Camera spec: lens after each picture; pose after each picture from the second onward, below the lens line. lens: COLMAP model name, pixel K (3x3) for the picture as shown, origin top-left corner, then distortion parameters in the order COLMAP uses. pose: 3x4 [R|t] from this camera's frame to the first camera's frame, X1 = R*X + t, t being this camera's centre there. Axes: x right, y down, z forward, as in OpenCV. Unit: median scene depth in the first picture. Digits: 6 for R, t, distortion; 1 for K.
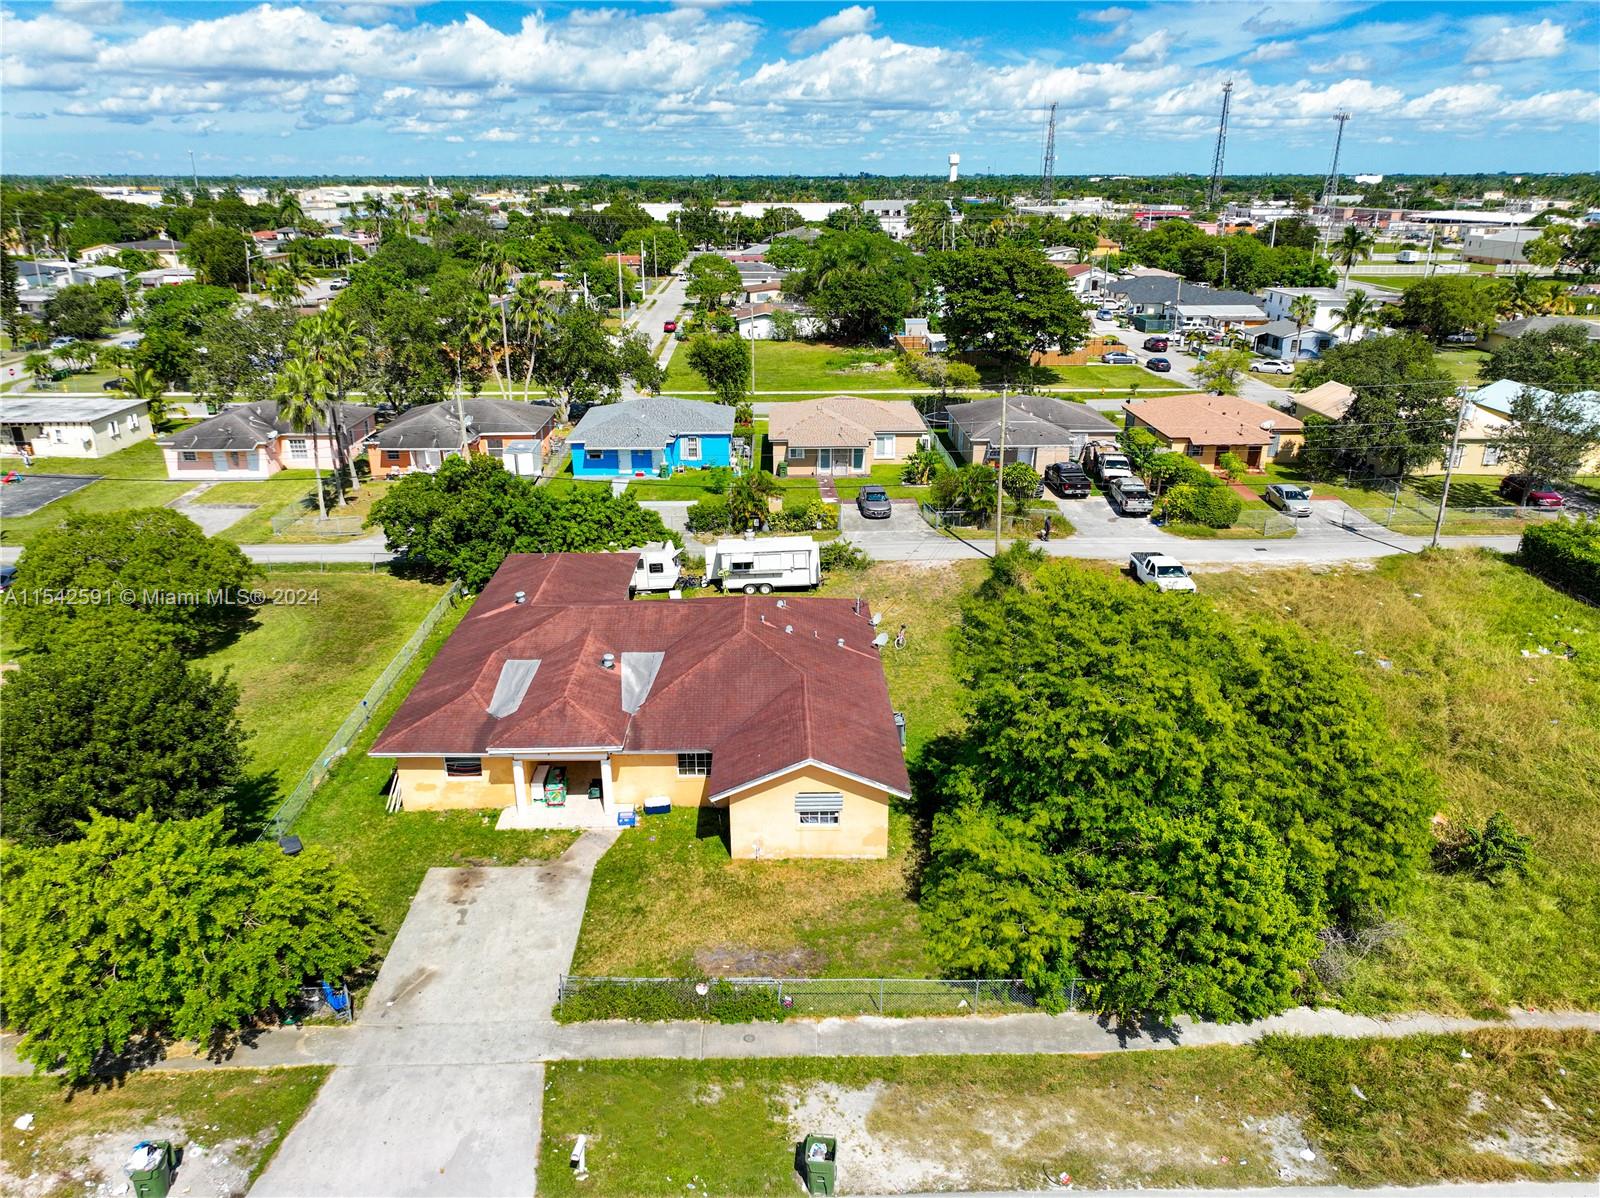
lens RADIAL K [[1123.2, 0, 802.3], [0, 1123.2, 602.8], [0, 0, 1]] dist [-0.000762, 0.016756]
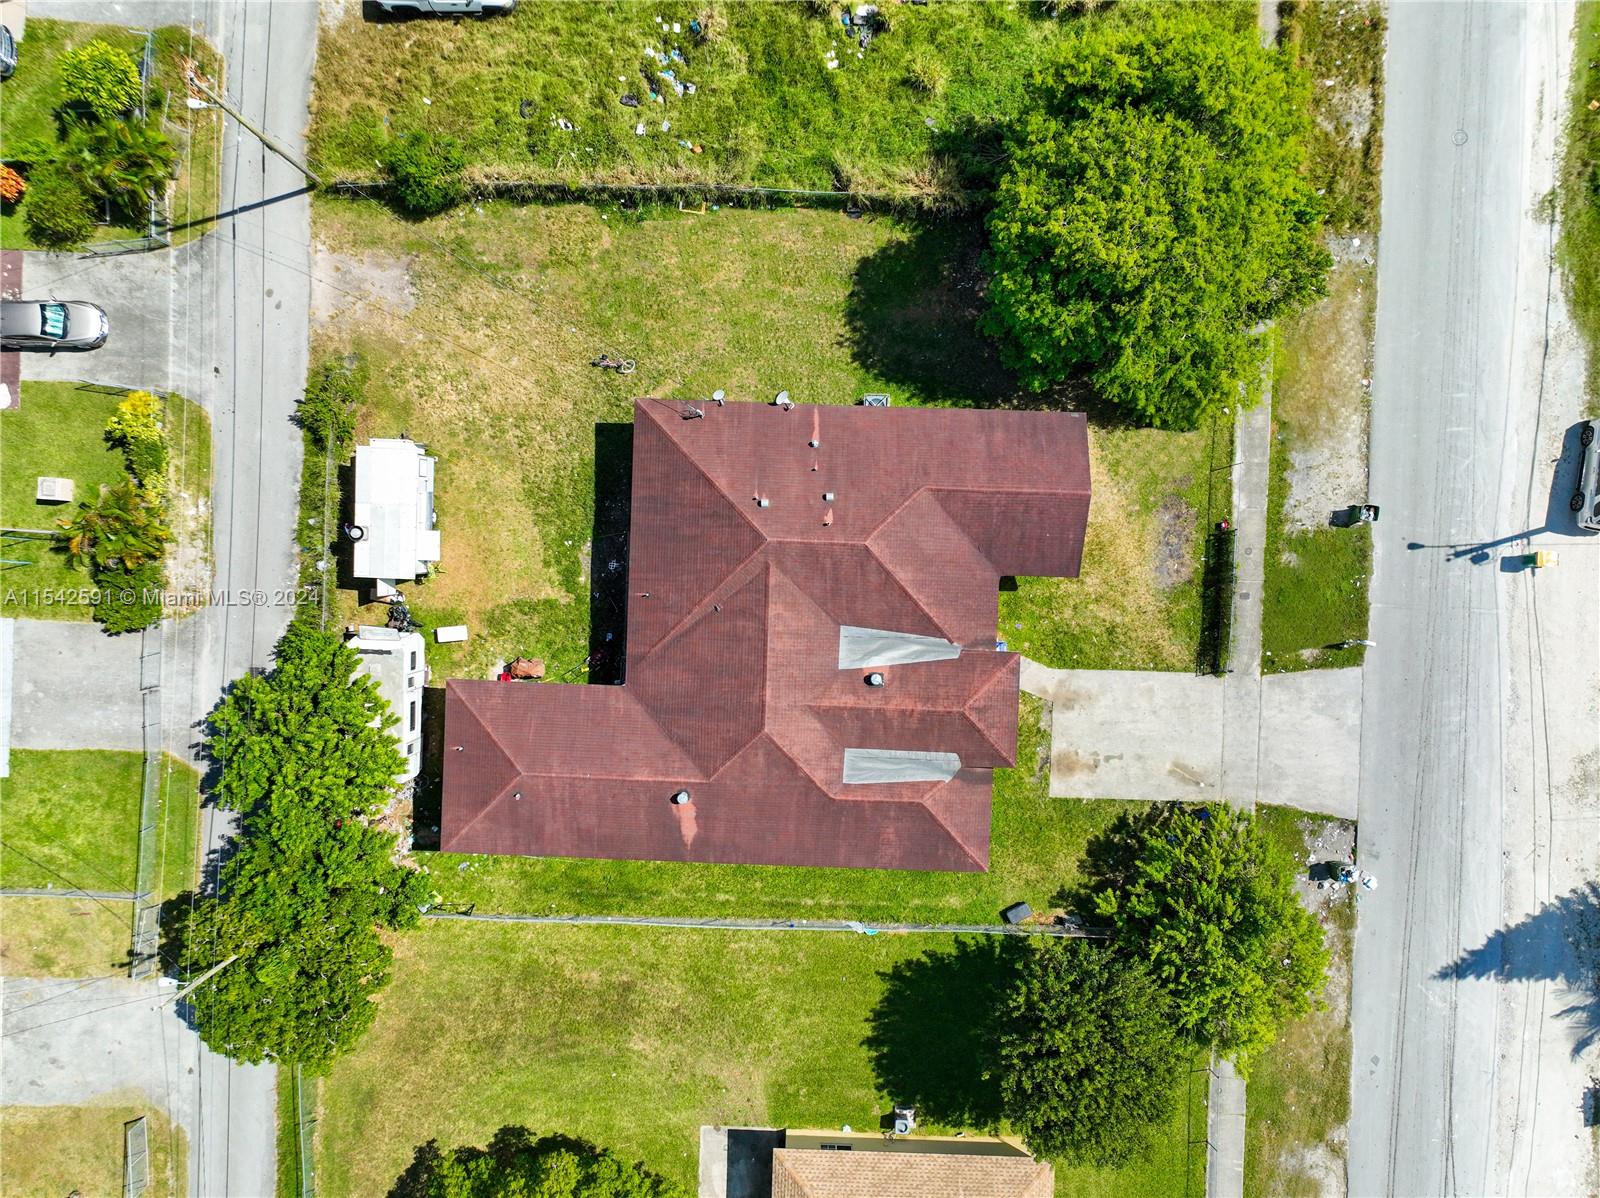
lens RADIAL K [[1123.2, 0, 802.3], [0, 1123.2, 602.8], [0, 0, 1]] dist [-0.000762, 0.016756]
pose [[0.059300, -0.998160, -0.012616, -0.102549], [0.353448, 0.009176, 0.935409, -0.984128], [-0.933573, -0.059929, 0.353342, 0.759827]]
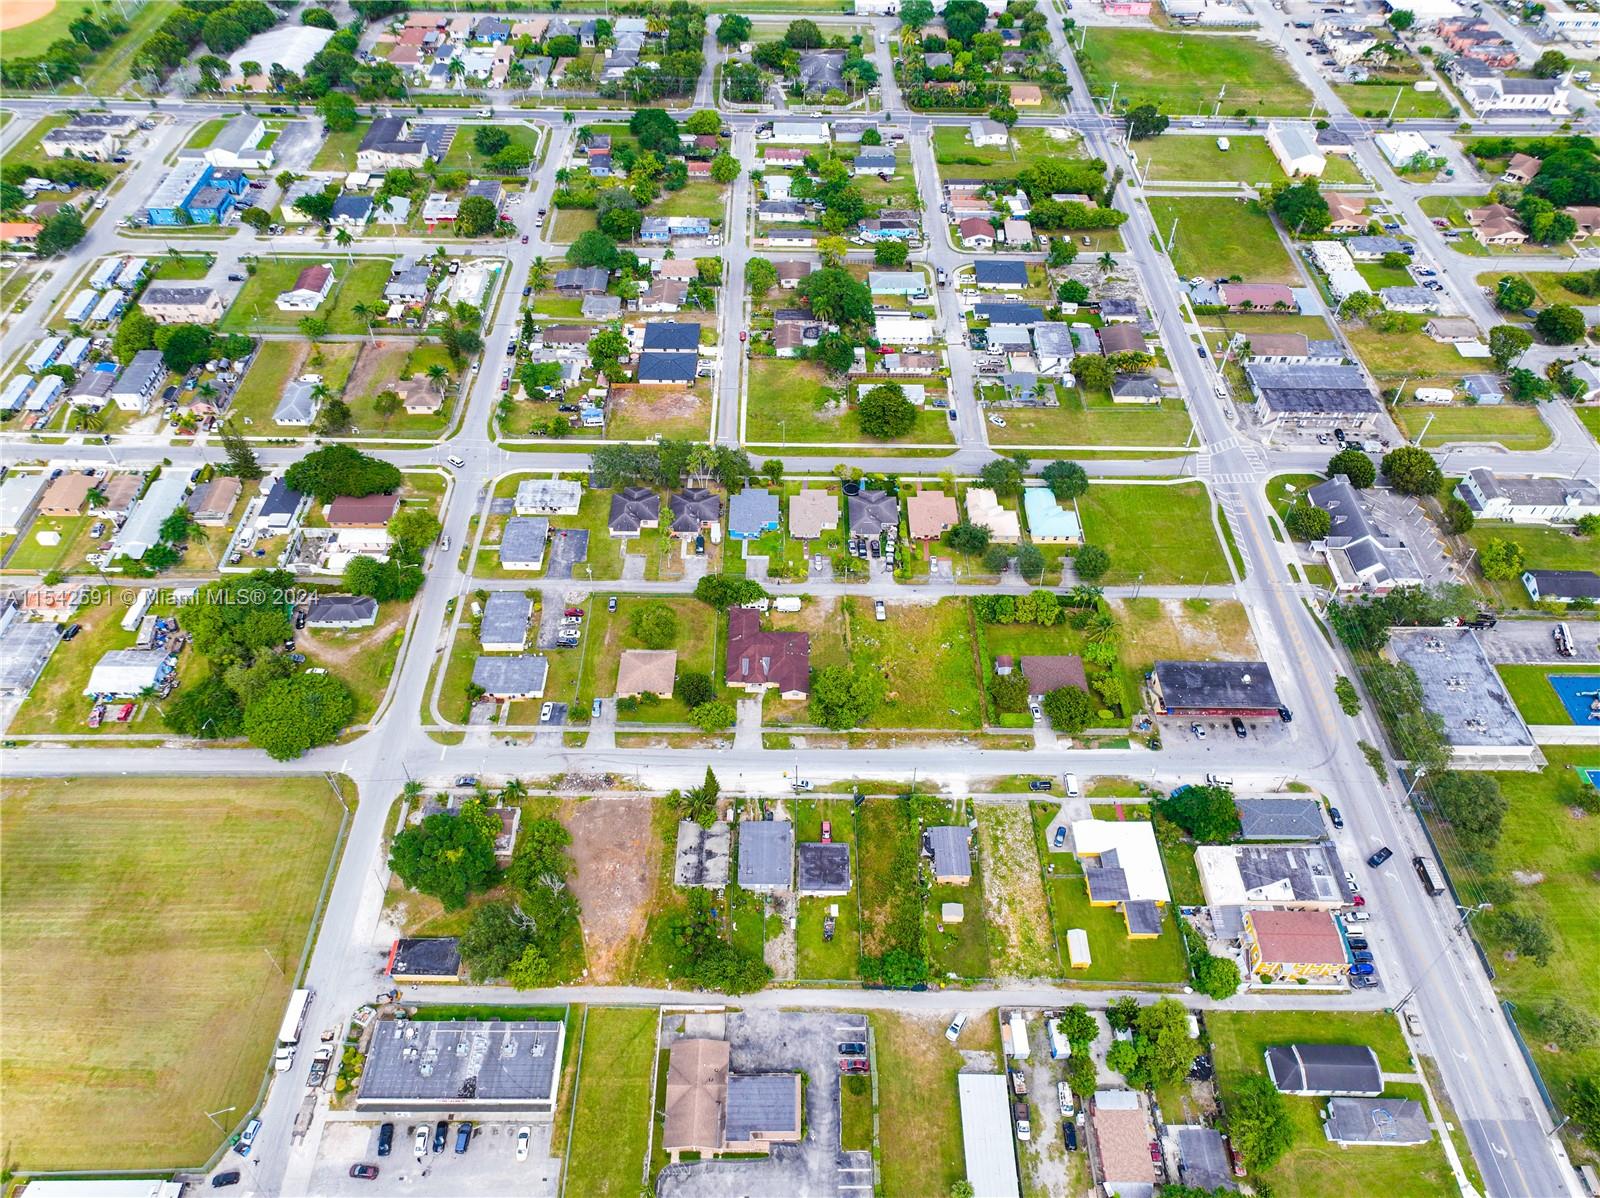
lens RADIAL K [[1123.2, 0, 802.3], [0, 1123.2, 602.8], [0, 0, 1]] dist [-0.000762, 0.016756]
pose [[0.999586, 0.028089, -0.006246, 0.074835], [-0.022202, 0.890938, 0.453582, -3.071067], [0.018305, -0.453256, 0.891193, -4.338855]]
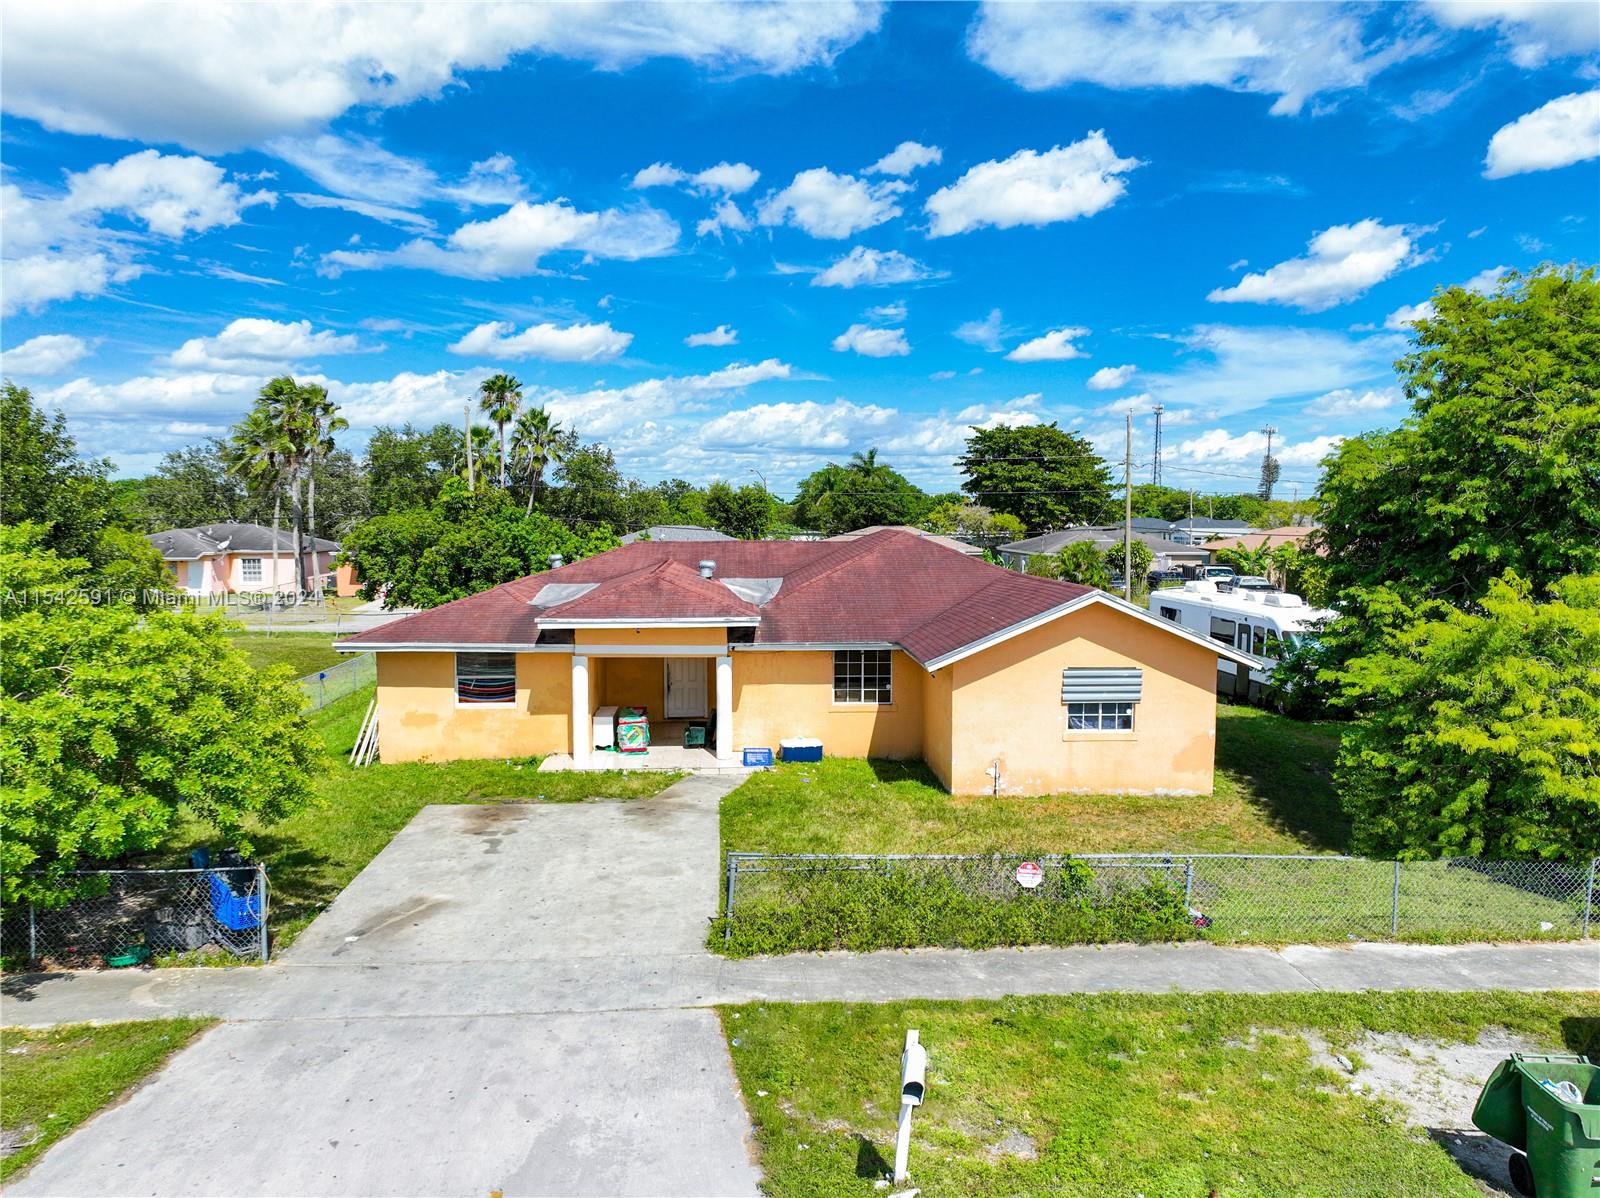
lens RADIAL K [[1123.2, 0, 802.3], [0, 1123.2, 602.8], [0, 0, 1]] dist [-0.000762, 0.016756]
pose [[0.999098, 0.000901, 0.042457, -0.154717], [0.010999, 0.960169, -0.279204, 0.275053], [-0.041017, 0.279419, 0.959293, 0.391417]]
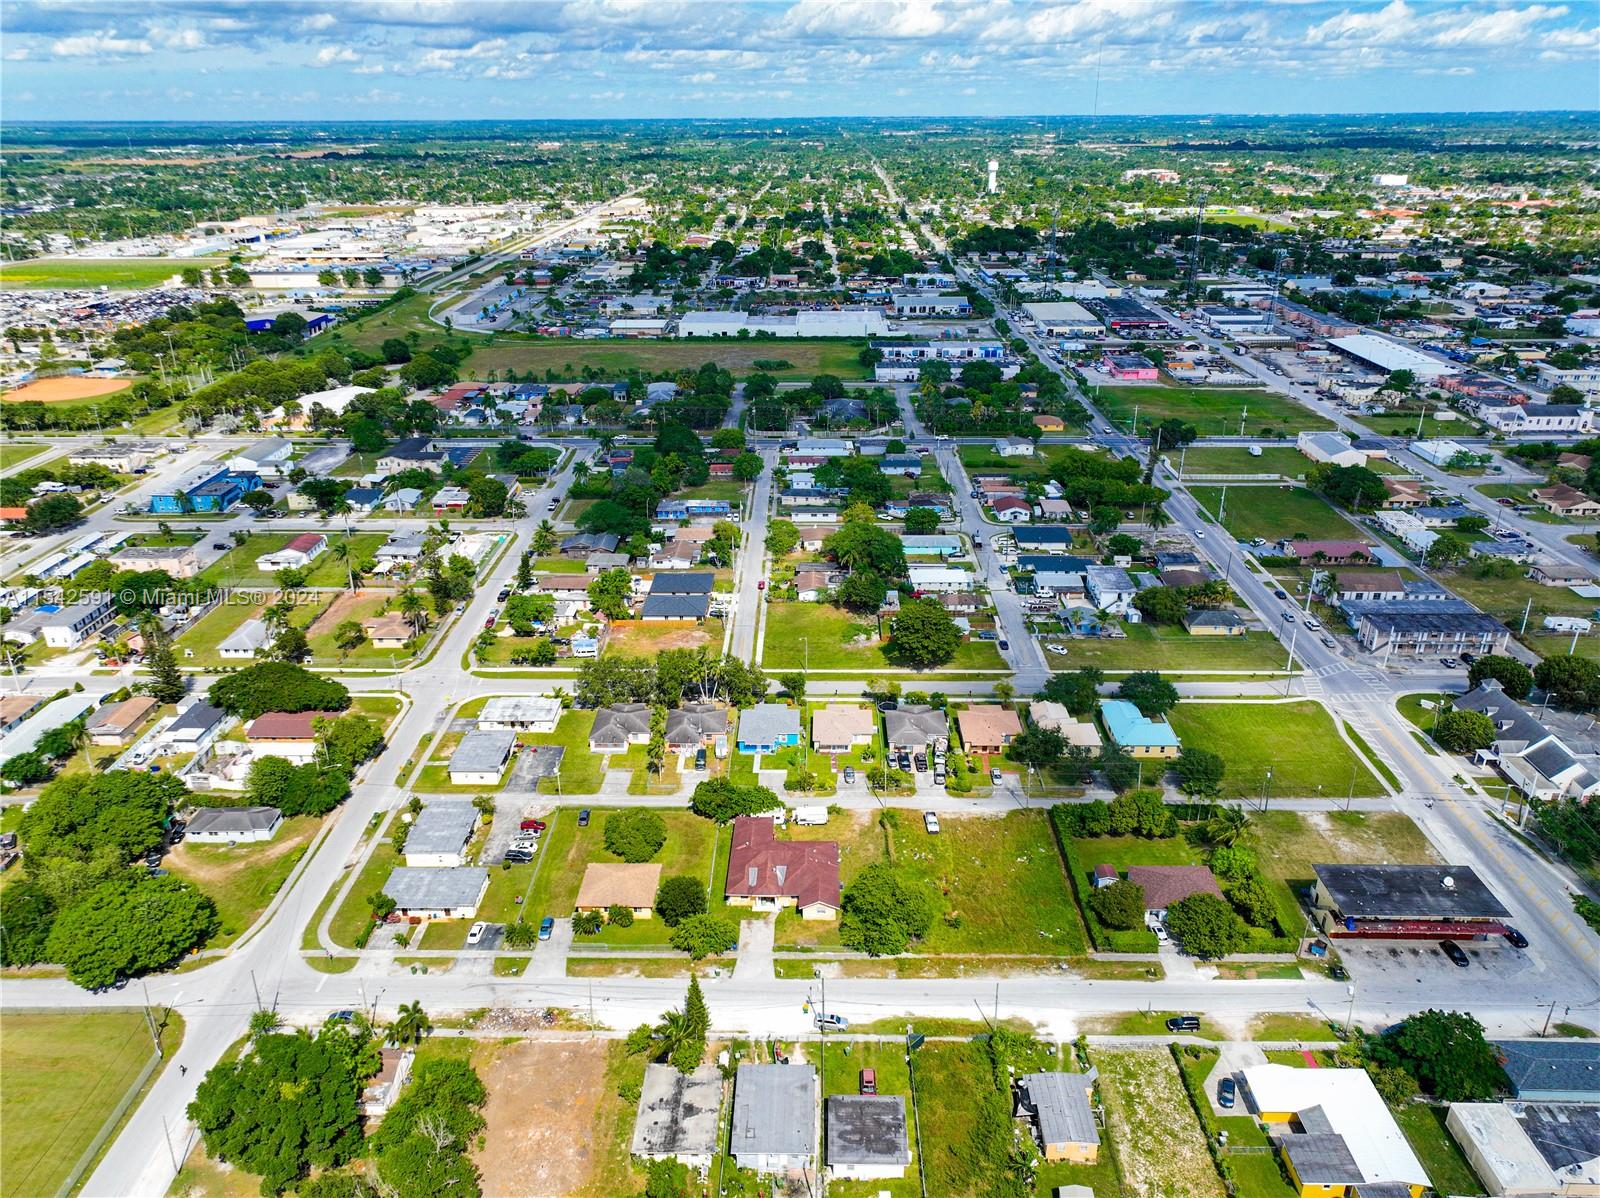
lens RADIAL K [[1123.2, 0, 802.3], [0, 1123.2, 602.8], [0, 0, 1]] dist [-0.000762, 0.016756]
pose [[0.999109, 0.012591, -0.040292, 0.102779], [-0.010566, 0.998689, 0.050082, -1.273865], [0.040870, -0.049612, 0.997932, -3.476930]]
